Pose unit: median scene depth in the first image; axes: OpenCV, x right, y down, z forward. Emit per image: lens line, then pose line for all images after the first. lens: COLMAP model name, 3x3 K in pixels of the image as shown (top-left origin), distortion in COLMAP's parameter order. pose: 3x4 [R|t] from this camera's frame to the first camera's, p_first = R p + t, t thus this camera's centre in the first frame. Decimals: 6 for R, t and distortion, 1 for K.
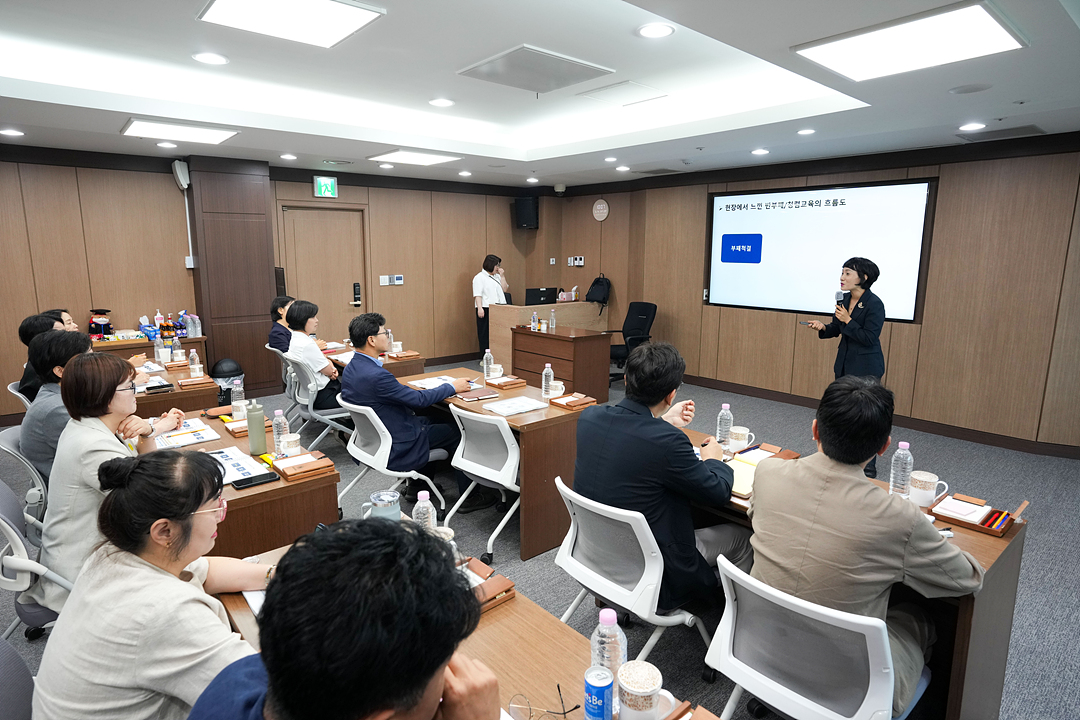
lens RADIAL K [[588.2, 0, 545.6], [0, 588.2, 340.2], [0, 0, 1]] dist [0.002989, 0.004200]
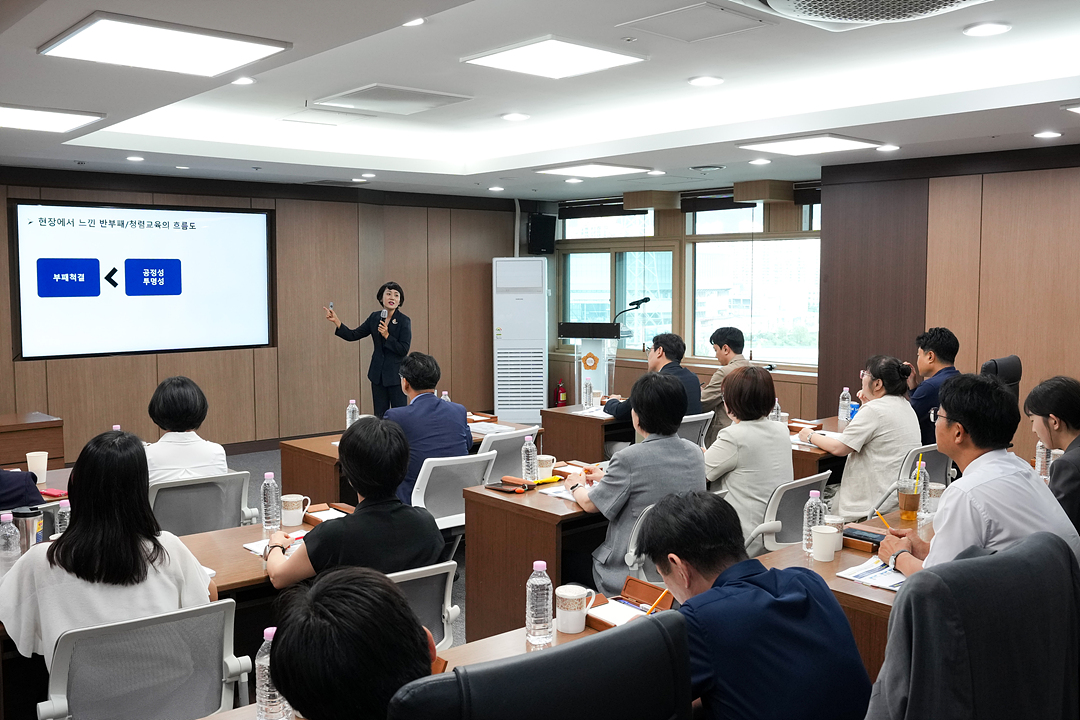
lens RADIAL K [[1032.4, 0, 527.5], [0, 1032.4, 343.5], [0, 0, 1]] dist [-0.027606, 0.000000]
pose [[-0.003142, -0.068004, 0.997680, -0.971750], [0.166111, 0.983789, 0.067581, -0.067597], [-0.986102, 0.165938, 0.008205, 0.445468]]
